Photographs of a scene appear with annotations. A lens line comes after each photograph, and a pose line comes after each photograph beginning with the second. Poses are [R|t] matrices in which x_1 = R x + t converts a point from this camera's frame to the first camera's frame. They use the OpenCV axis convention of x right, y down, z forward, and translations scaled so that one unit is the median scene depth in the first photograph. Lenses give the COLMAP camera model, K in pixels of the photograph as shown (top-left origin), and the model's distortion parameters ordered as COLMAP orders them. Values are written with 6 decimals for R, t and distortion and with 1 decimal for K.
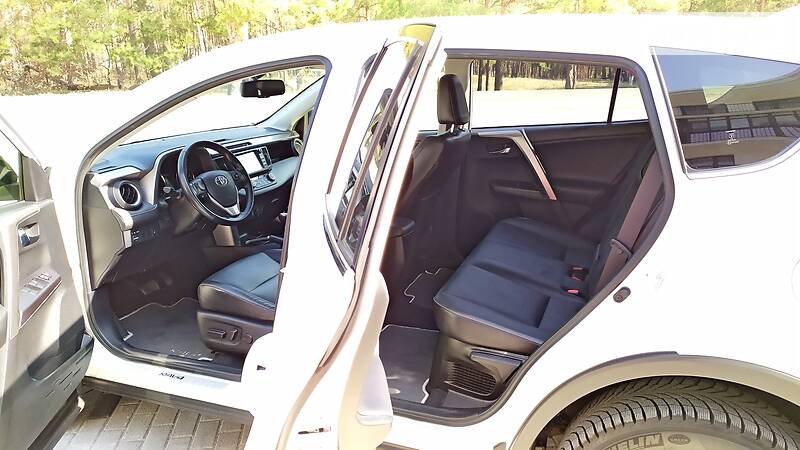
lens RADIAL K [[596.8, 0, 400.5], [0, 596.8, 228.4], [0, 0, 1]] dist [0.063023, -0.055109]
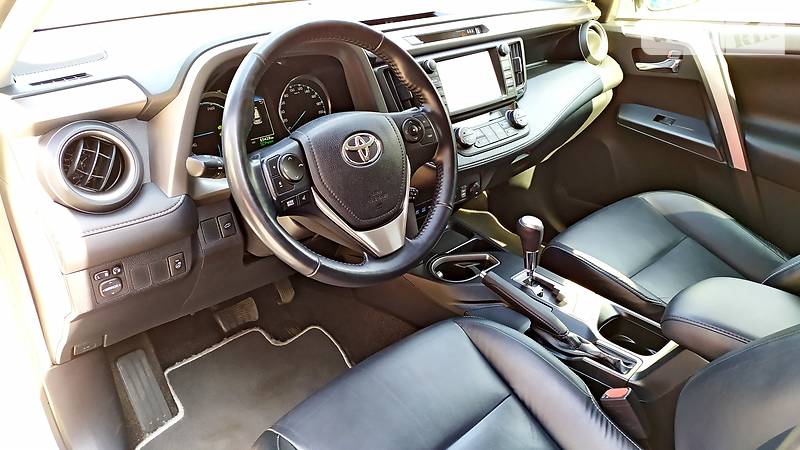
lens RADIAL K [[596.8, 0, 400.5], [0, 596.8, 228.4], [0, 0, 1]] dist [0.063023, -0.055109]
pose [[0.907837, 0.216949, -0.358839, -0.140566], [-0.139505, 0.963273, 0.229443, -0.108800], [0.395437, -0.158237, 0.904760, 0.654539]]
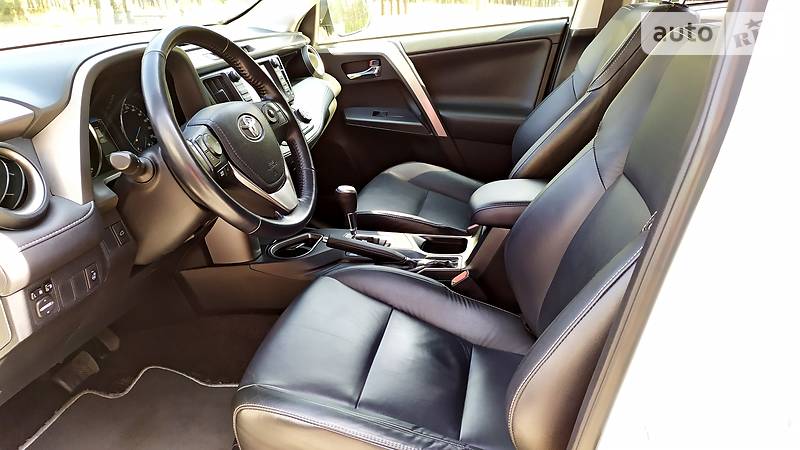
lens RADIAL K [[596.8, 0, 400.5], [0, 596.8, 228.4], [0, 0, 1]] dist [0.063023, -0.055109]
pose [[0.982685, -0.083455, 0.165423, -0.255558], [0.066335, 0.992103, 0.106449, -0.045408], [-0.173000, -0.093633, 0.980461, 0.548591]]
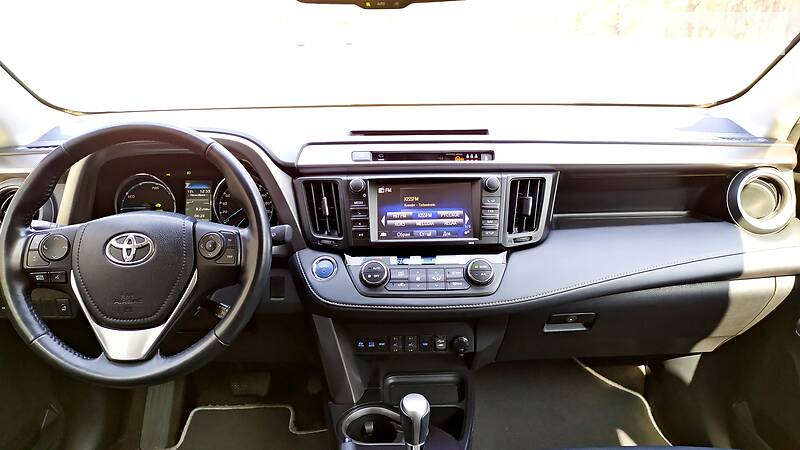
lens RADIAL K [[596.8, 0, 400.5], [0, 596.8, 228.4], [0, 0, 1]] dist [0.063023, -0.055109]
pose [[0.373829, 0.321825, -0.869874, 0.040127], [-0.253672, 0.937589, 0.237862, -0.193357], [0.892134, 0.131743, 0.432136, 0.924997]]
